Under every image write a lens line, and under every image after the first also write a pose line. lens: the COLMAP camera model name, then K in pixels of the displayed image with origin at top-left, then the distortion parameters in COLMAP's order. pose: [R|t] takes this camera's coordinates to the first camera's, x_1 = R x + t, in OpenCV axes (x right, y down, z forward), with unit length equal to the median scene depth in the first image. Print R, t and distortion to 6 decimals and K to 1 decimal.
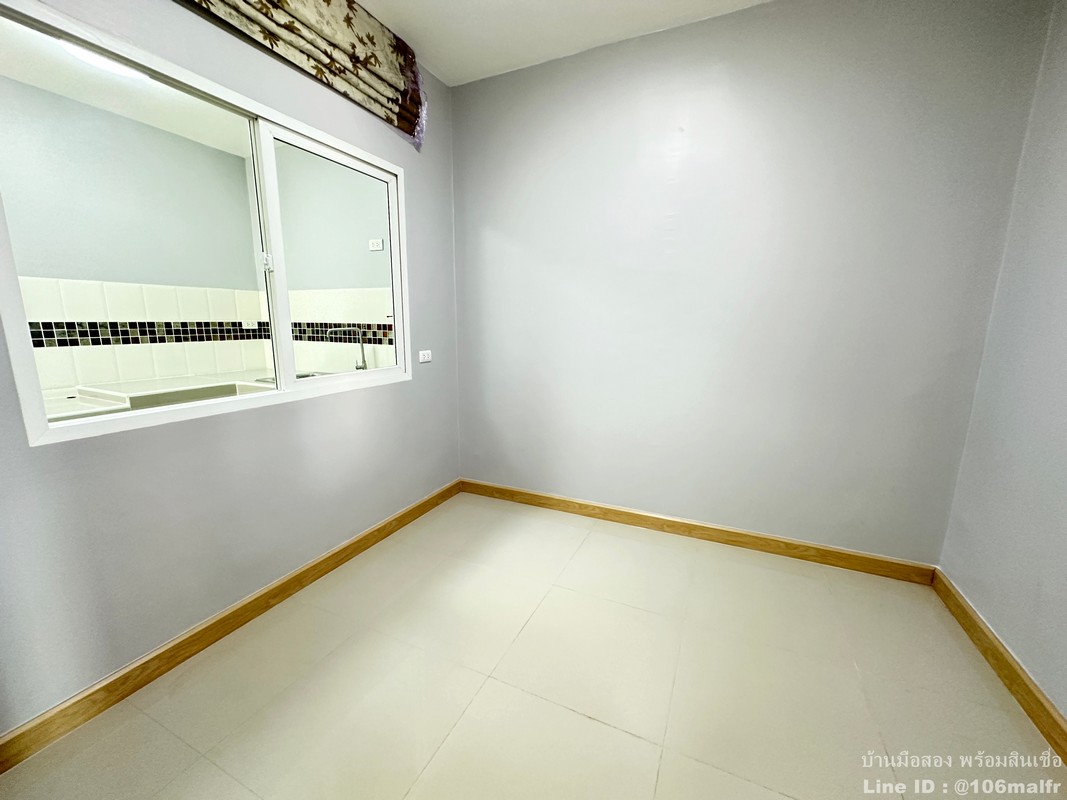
lens RADIAL K [[427.8, 0, 533.5], [0, 427.8, 400.0], [0, 0, 1]] dist [-0.001744, 0.000281]
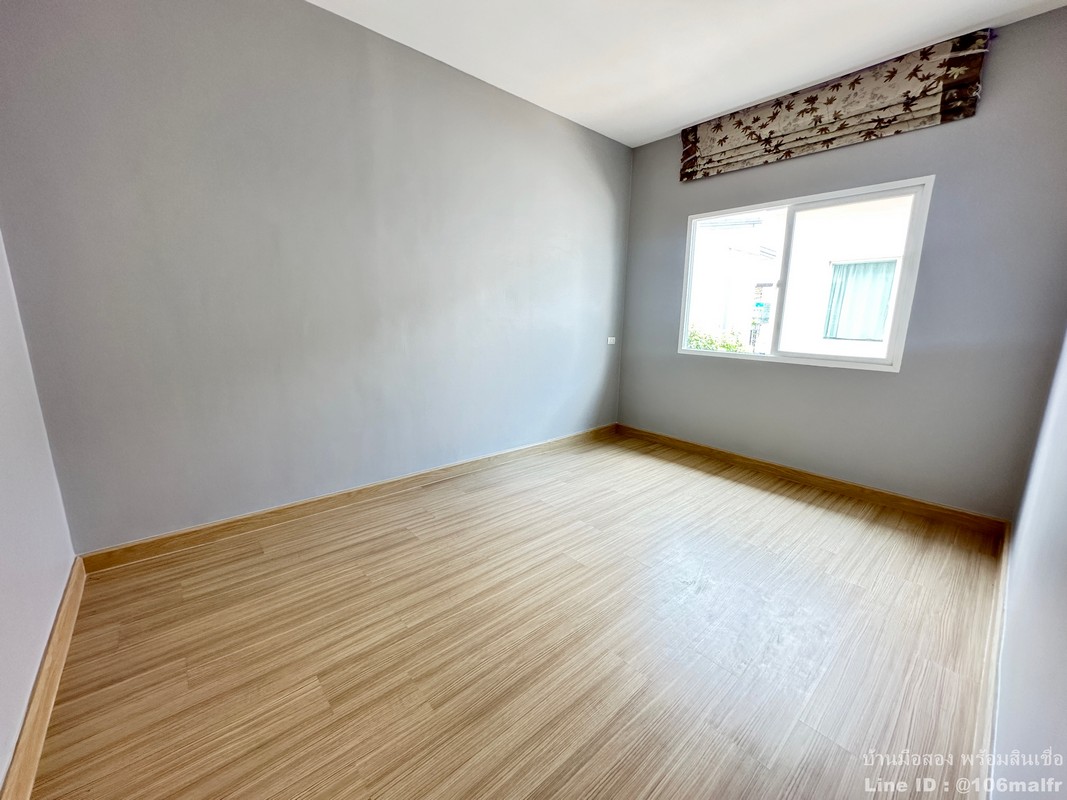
lens RADIAL K [[427.8, 0, 533.5], [0, 427.8, 400.0], [0, 0, 1]] dist [-0.001744, 0.000281]
pose [[-0.407117, 0.172940, -0.896854, 0.748193], [-0.181511, 0.947009, 0.265006, -0.108140], [0.895159, 0.270678, -0.354153, 0.473152]]
